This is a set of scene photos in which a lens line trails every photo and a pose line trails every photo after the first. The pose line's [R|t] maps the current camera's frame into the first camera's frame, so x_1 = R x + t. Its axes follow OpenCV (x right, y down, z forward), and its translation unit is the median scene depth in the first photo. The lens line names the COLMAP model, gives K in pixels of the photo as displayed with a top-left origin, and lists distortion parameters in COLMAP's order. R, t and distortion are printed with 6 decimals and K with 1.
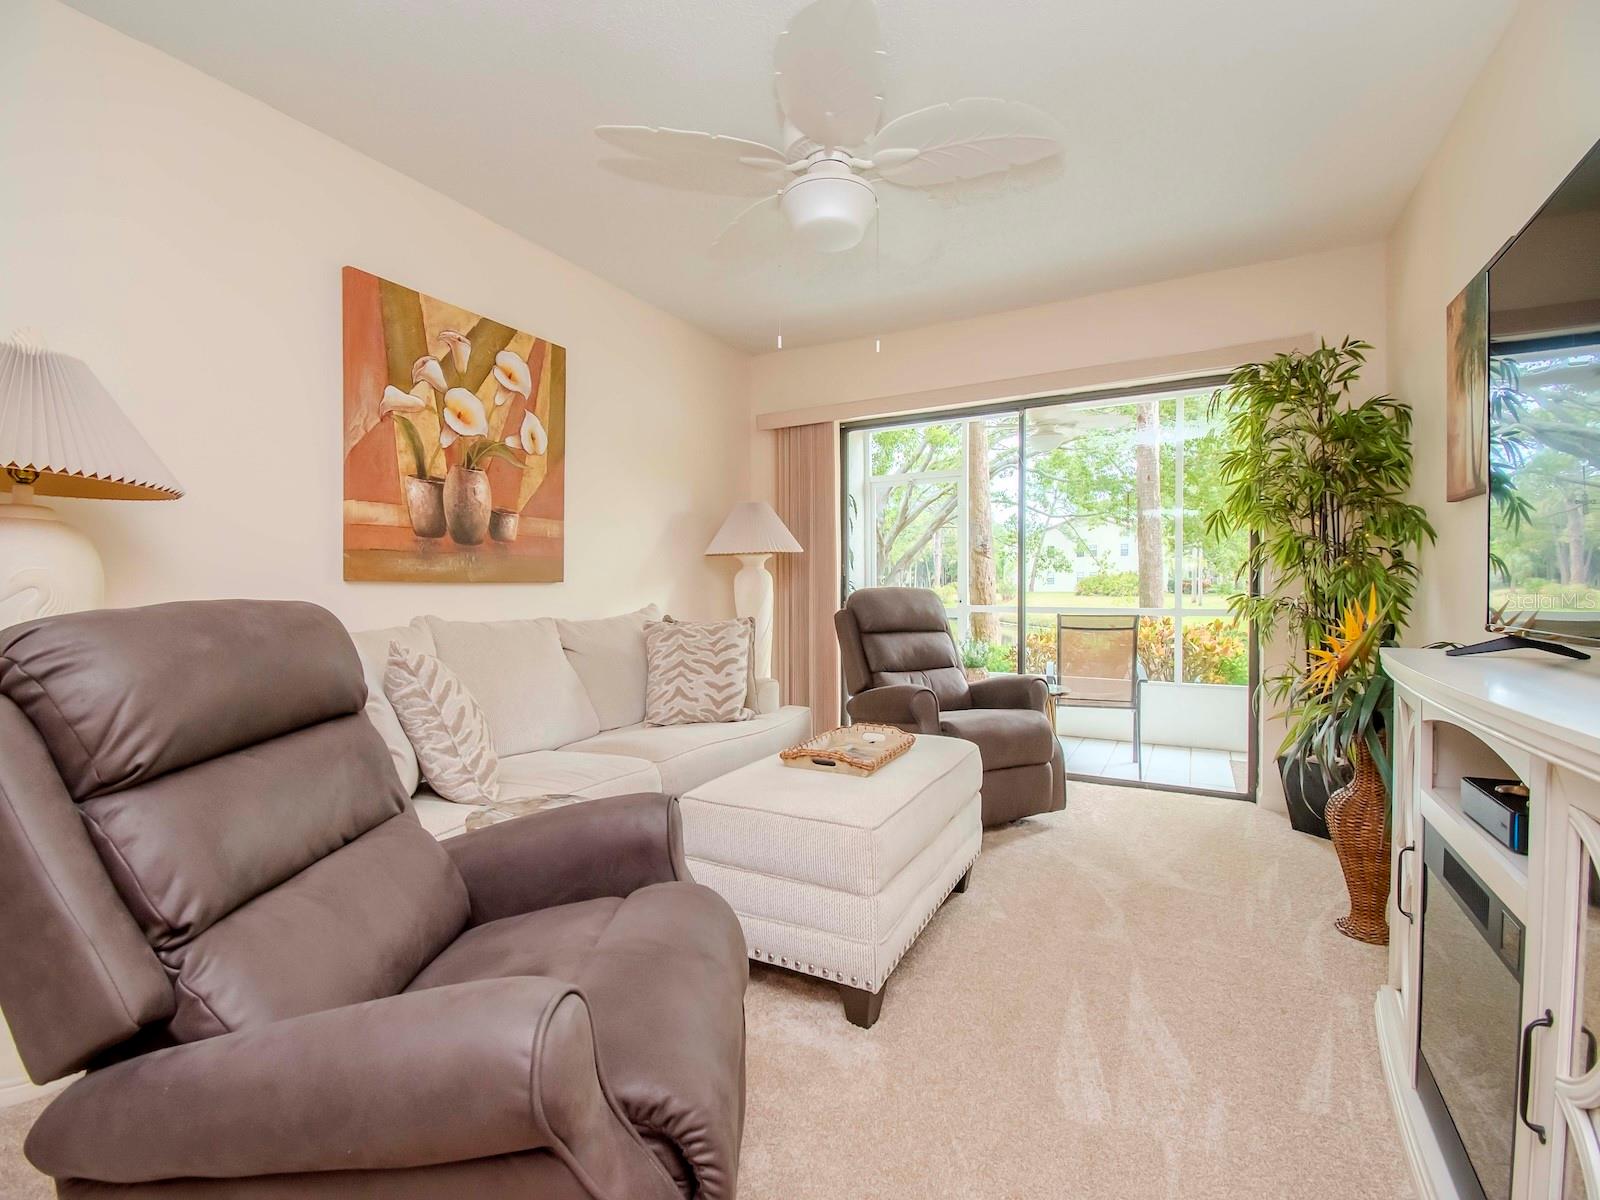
lens RADIAL K [[748.8, 0, 789.4], [0, 748.8, 604.4], [0, 0, 1]] dist [0.001442, -0.009961]
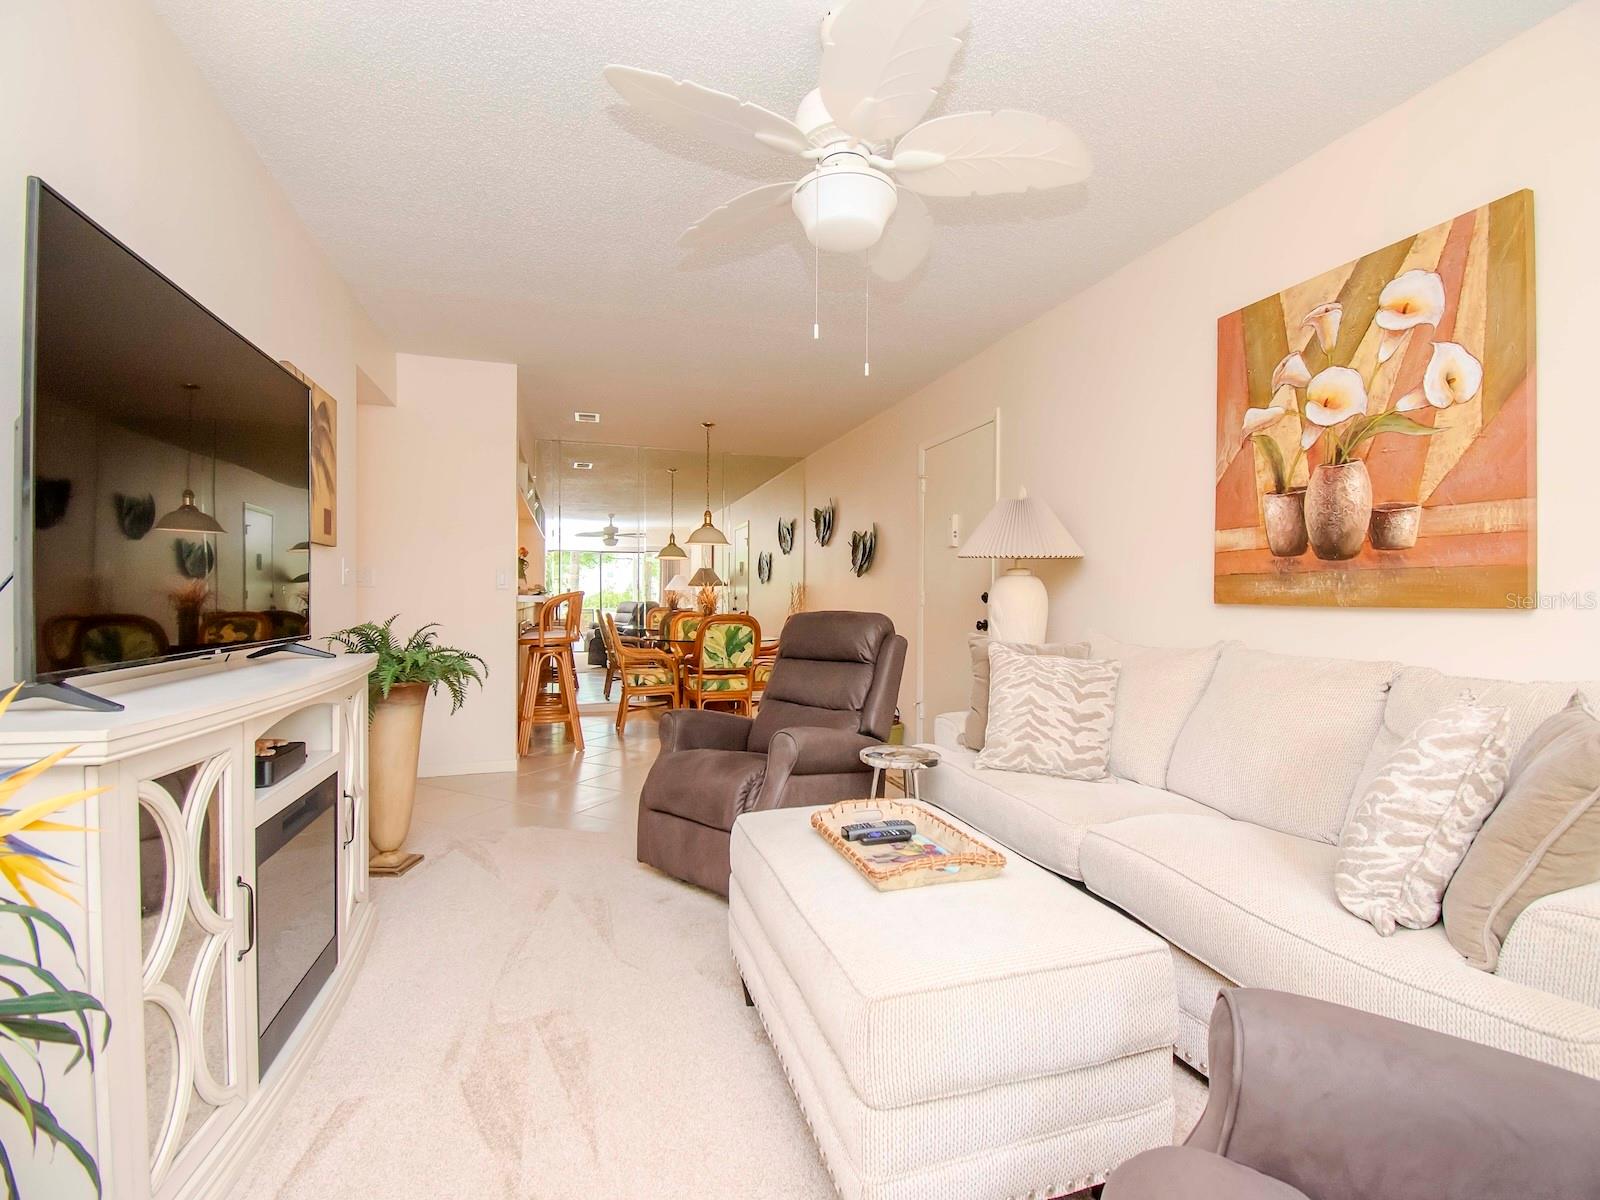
lens RADIAL K [[748.8, 0, 799.4], [0, 748.8, 593.3], [0, 0, 1]] dist [0.001442, -0.009961]
pose [[-0.705237, 0.005539, -0.708950, 0.544760], [-0.010017, 0.999792, 0.017776, -0.053052], [0.708901, 0.019638, -0.705034, 1.167996]]
